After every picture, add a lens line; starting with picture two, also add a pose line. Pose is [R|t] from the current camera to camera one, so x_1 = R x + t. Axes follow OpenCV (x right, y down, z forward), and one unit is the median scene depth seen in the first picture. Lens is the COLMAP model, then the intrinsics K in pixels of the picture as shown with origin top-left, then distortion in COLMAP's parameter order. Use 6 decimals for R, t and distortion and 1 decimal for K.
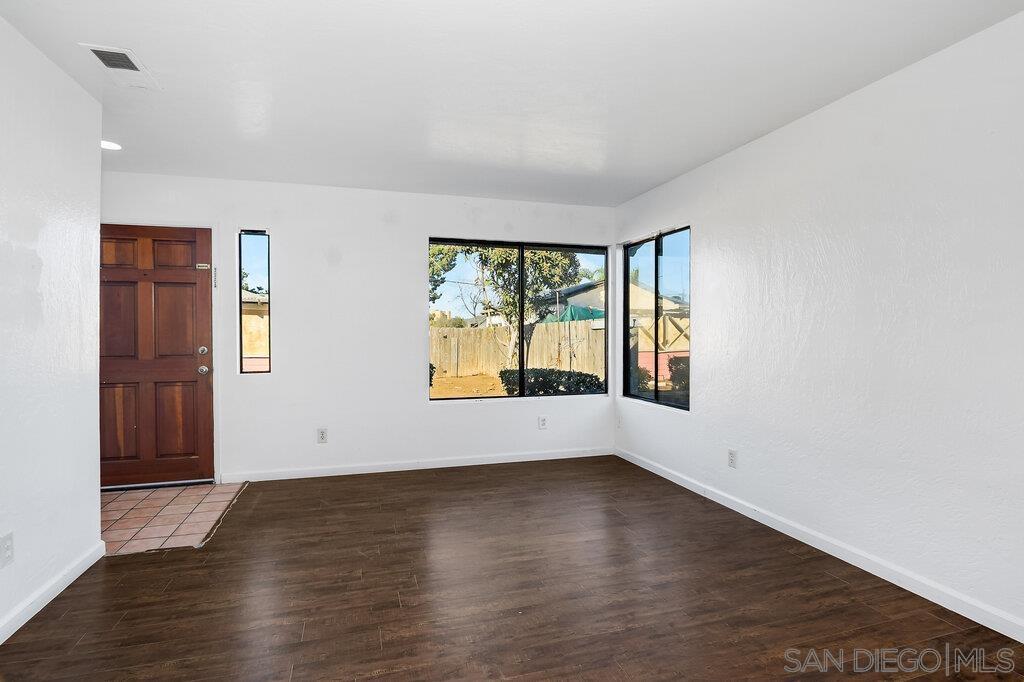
lens RADIAL K [[509.1, 0, 487.7], [0, 509.1, 339.5], [0, 0, 1]] dist [-0.018963, -0.000571]
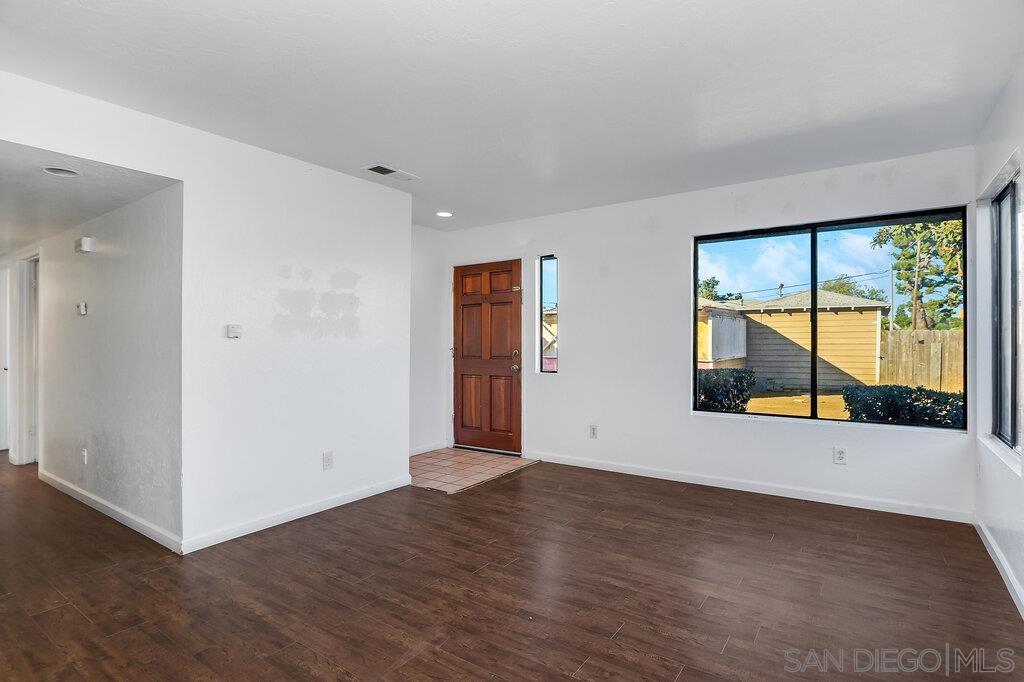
lens RADIAL K [[497.1, 0, 514.8], [0, 497.1, 338.7], [0, 0, 1]] dist [-0.018228, -0.000634]
pose [[0.641979, -0.005201, -0.766704, 0.424549], [-0.003447, 0.999947, -0.009669, -0.003079], [0.766714, 0.008850, 0.641928, 0.180309]]
